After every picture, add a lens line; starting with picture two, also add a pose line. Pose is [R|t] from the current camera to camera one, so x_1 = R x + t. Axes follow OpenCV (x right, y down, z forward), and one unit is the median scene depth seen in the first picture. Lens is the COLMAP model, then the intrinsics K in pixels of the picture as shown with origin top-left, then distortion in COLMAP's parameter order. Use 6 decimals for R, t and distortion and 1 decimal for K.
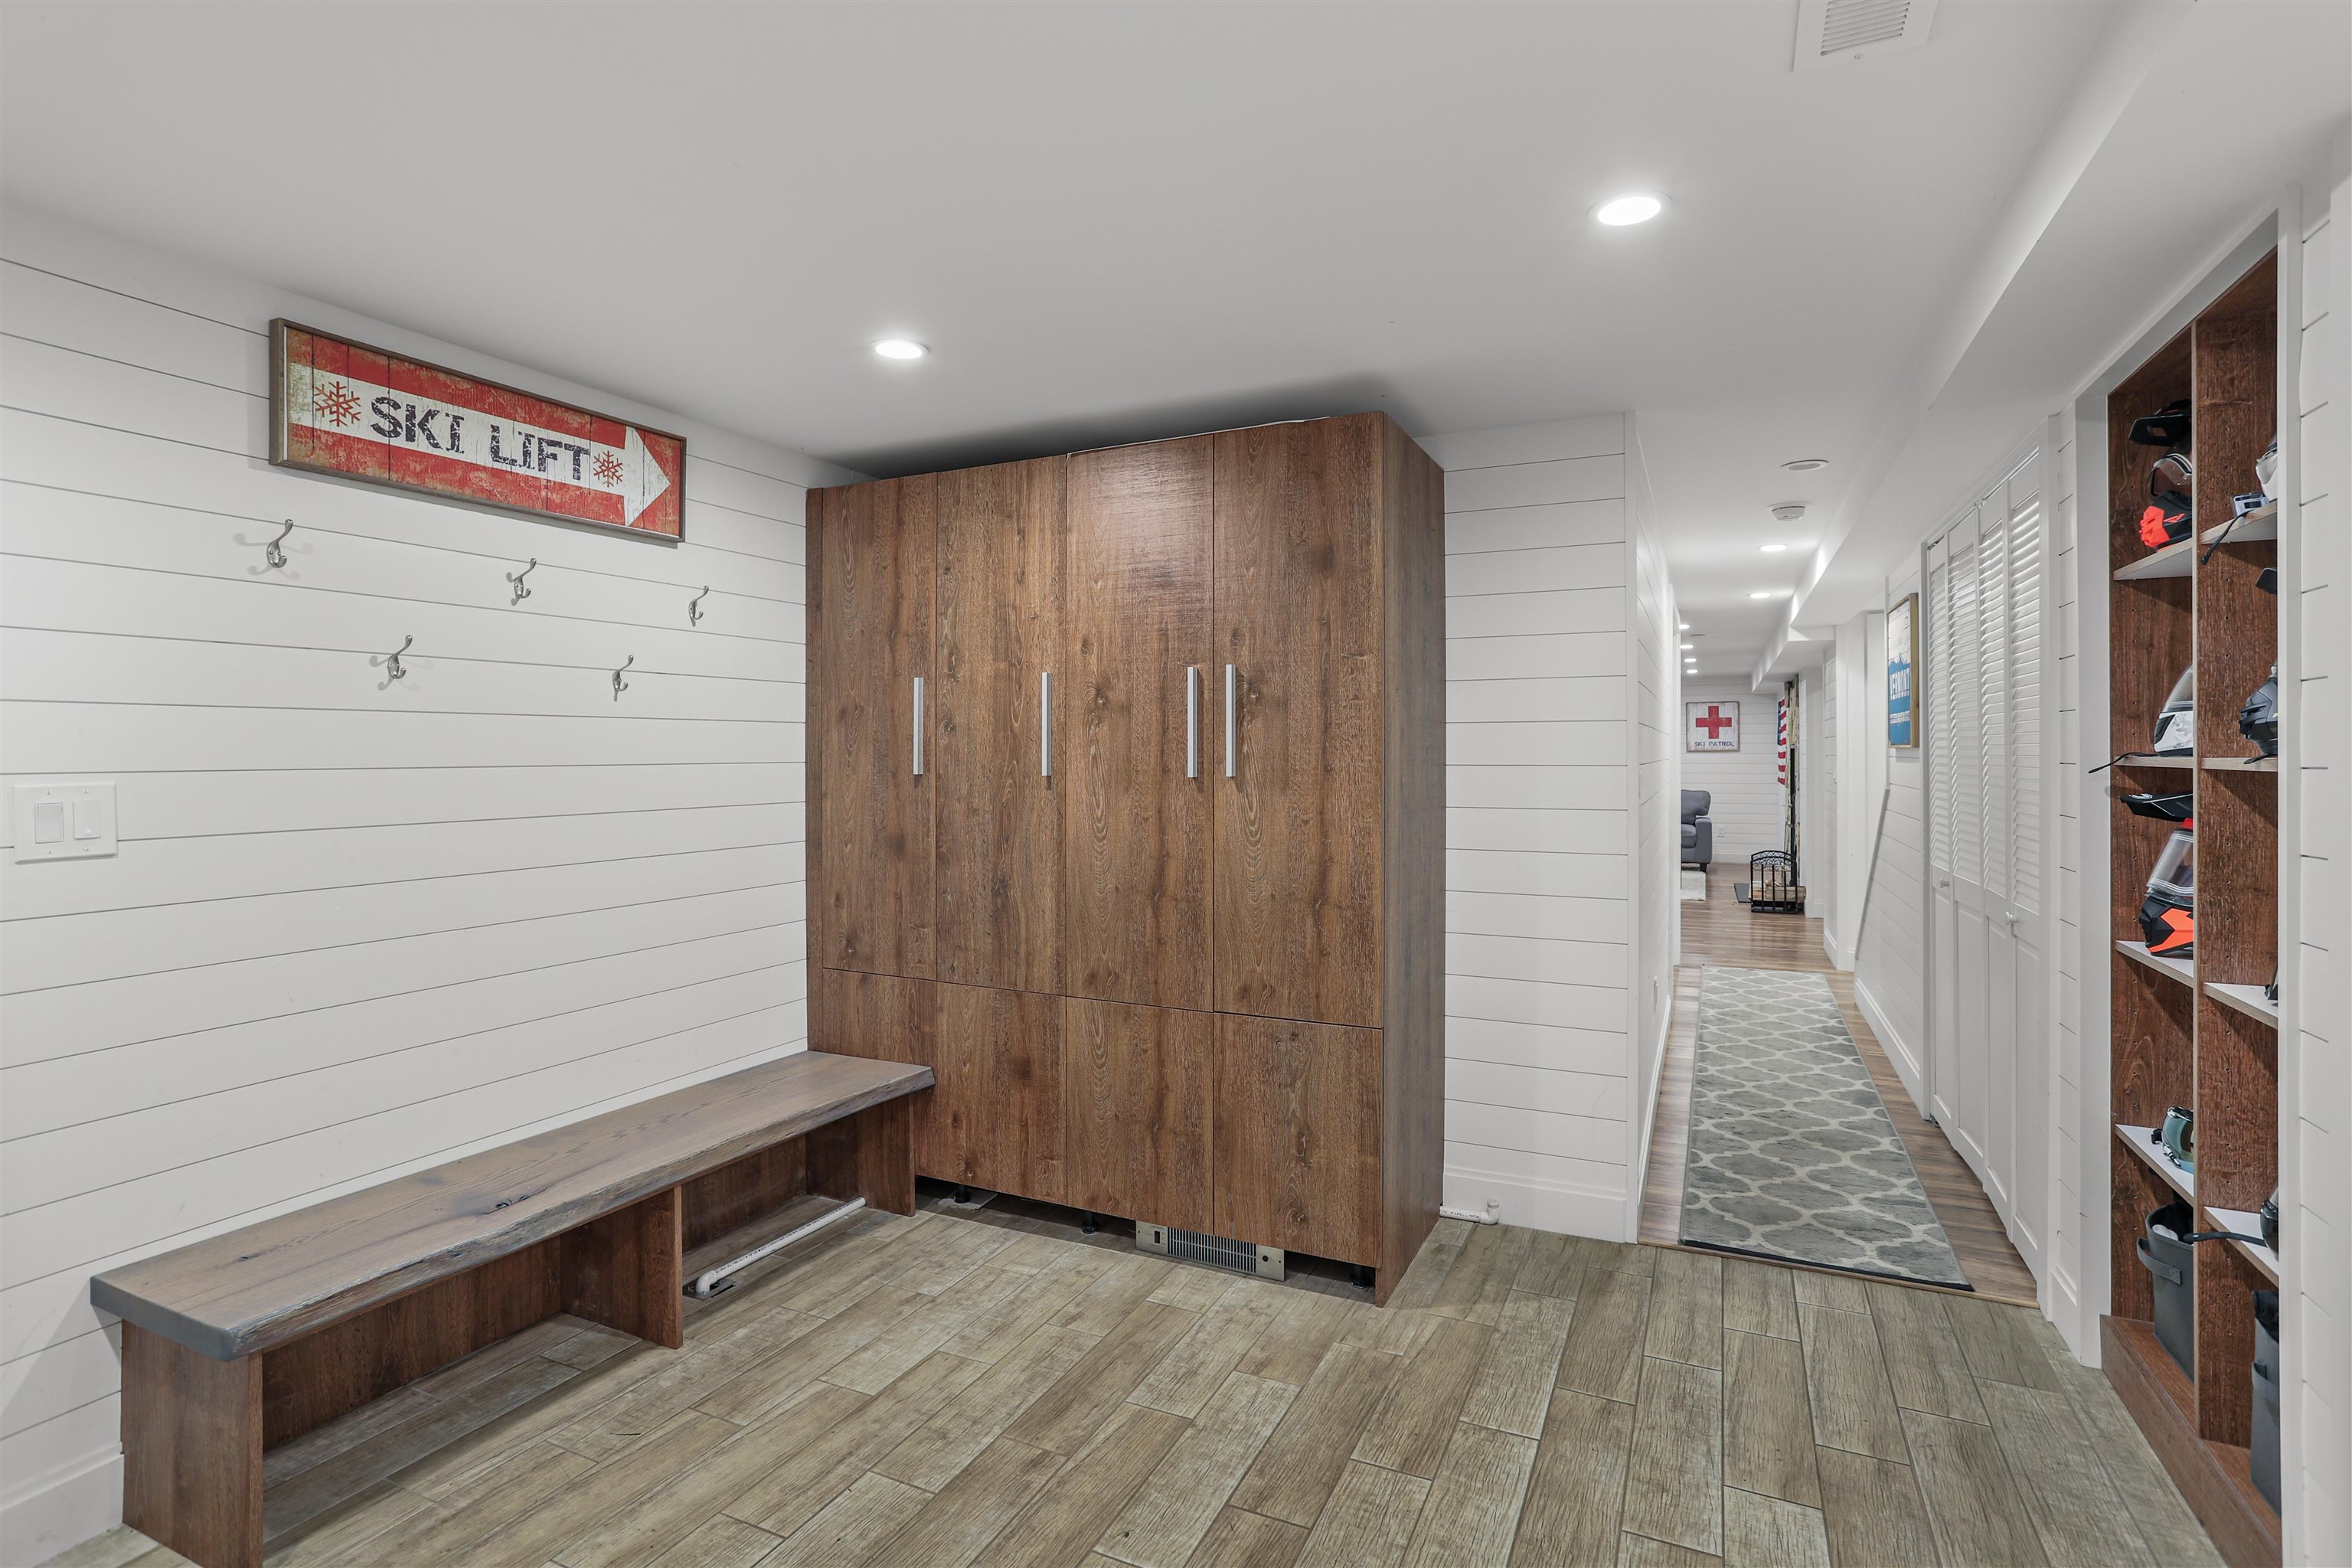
lens RADIAL K [[1125.5, 0, 1180.3], [0, 1125.5, 763.4], [0, 0, 1]] dist [-0.068441, 0.038716]
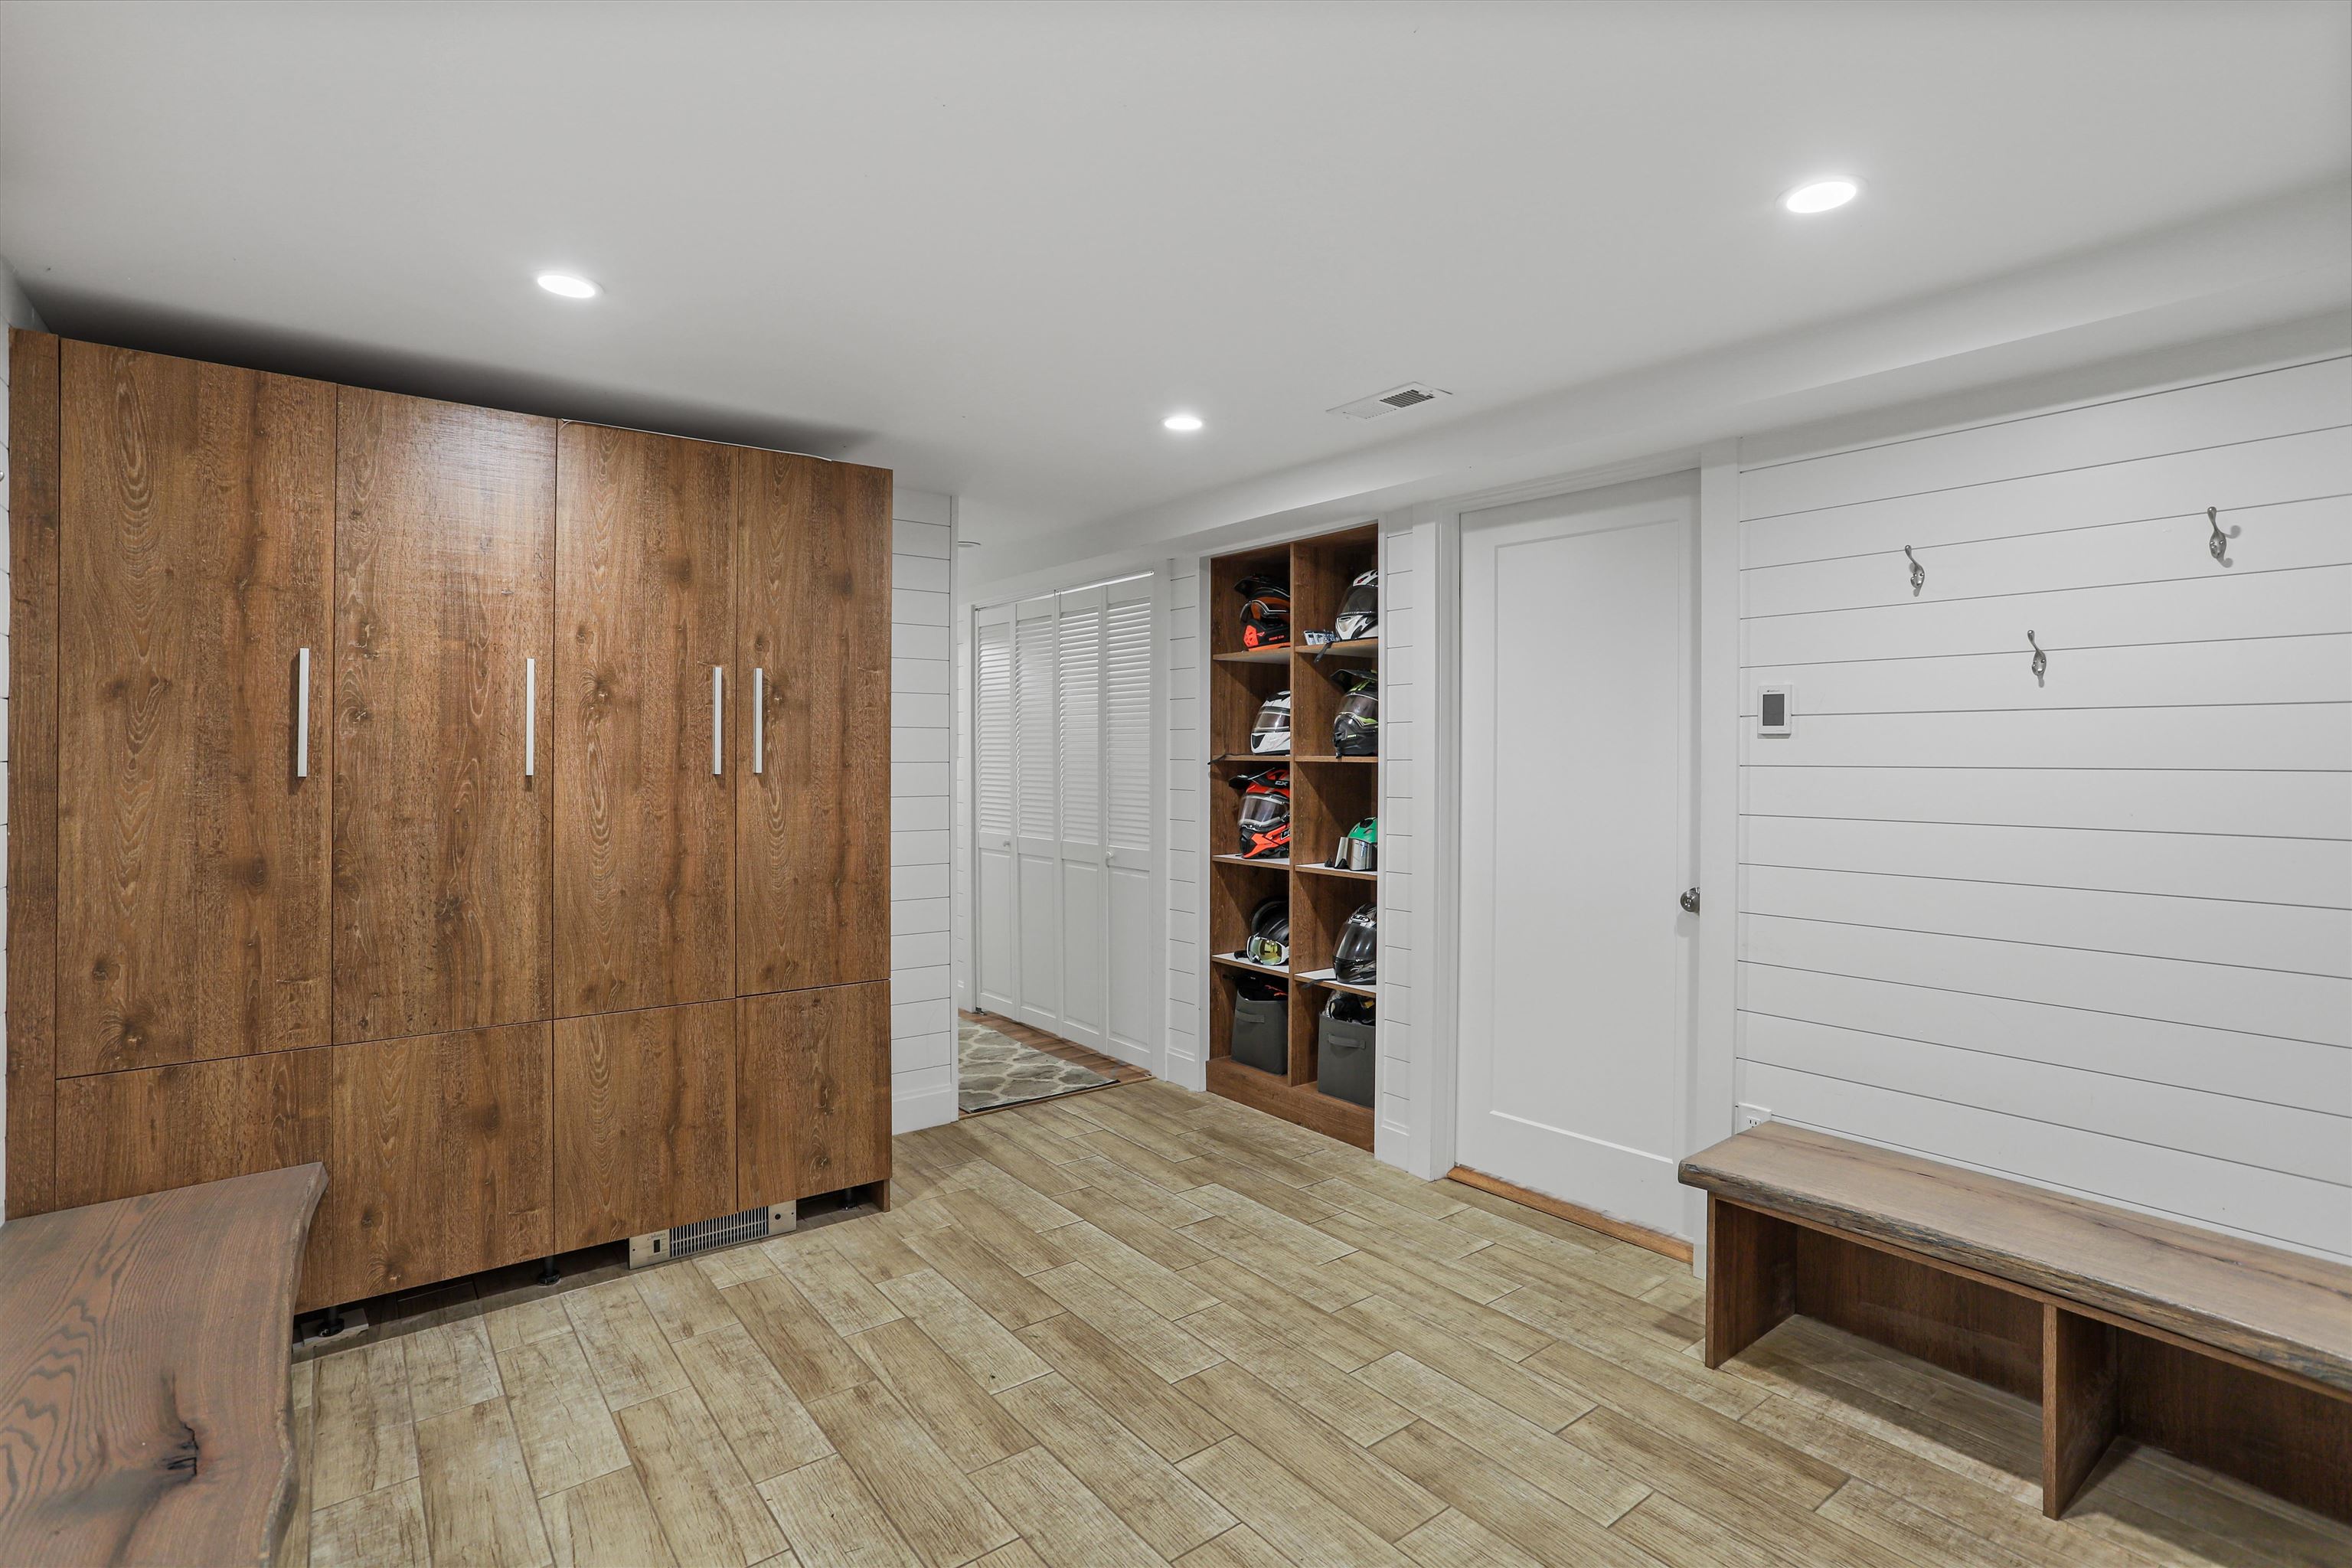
lens RADIAL K [[1125.5, 0, 1180.3], [0, 1125.5, 763.4], [0, 0, 1]] dist [-0.068441, 0.038716]
pose [[0.450046, -0.003957, 0.892996, -0.705128], [0.004670, 0.999987, 0.002078, 0.002357], [-0.892993, 0.003235, 0.450059, 0.159962]]
